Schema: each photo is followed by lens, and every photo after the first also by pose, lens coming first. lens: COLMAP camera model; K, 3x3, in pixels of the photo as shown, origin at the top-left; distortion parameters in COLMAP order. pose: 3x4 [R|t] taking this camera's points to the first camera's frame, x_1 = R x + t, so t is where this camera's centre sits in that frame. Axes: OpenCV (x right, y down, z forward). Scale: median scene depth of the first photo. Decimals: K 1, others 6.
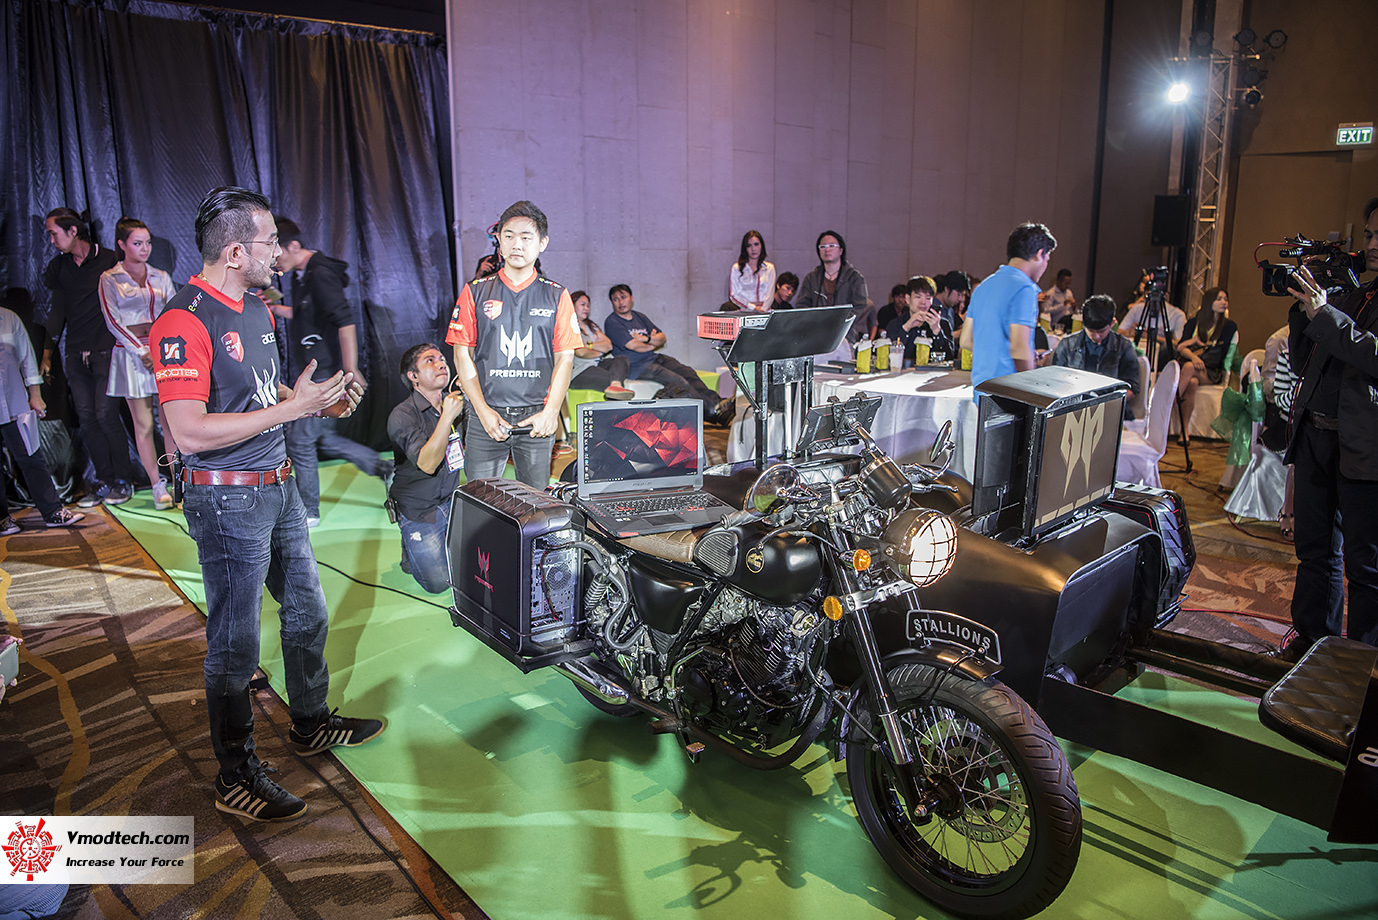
lens RADIAL K [[940.8, 0, 689.0], [0, 940.8, 460.0], [0, 0, 1]] dist [-0.082015, 0.023308]
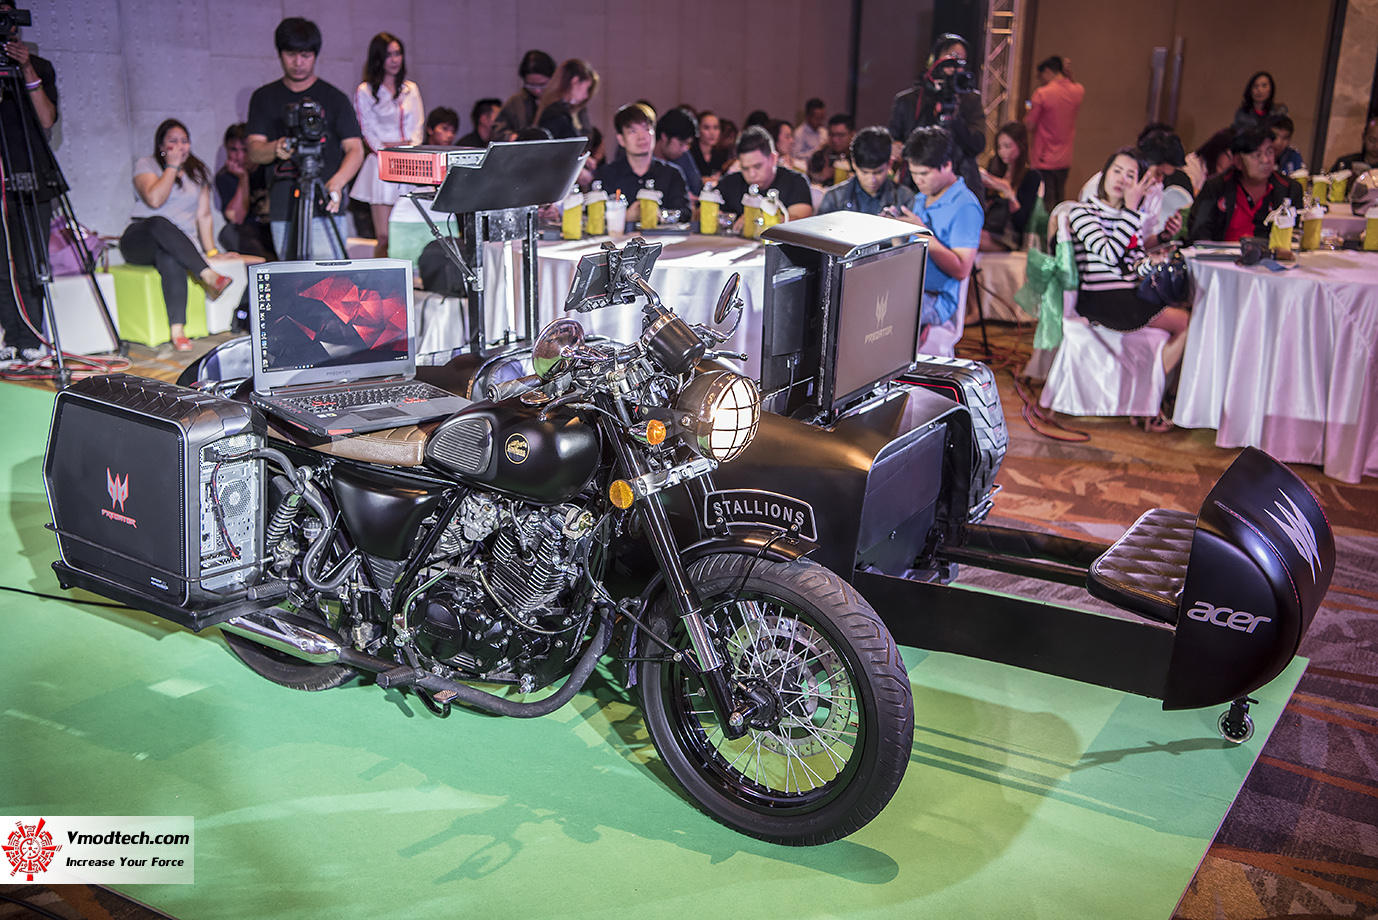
lens RADIAL K [[1417.5, 0, 689.0], [0, 1417.5, 460.0], [0, 0, 1]] dist [0.031475, 0.025114]
pose [[0.955665, -0.053832, 0.289494, -0.127125], [0.039735, 0.997731, 0.054359, 0.049553], [-0.291764, -0.040446, 0.955635, -0.190785]]
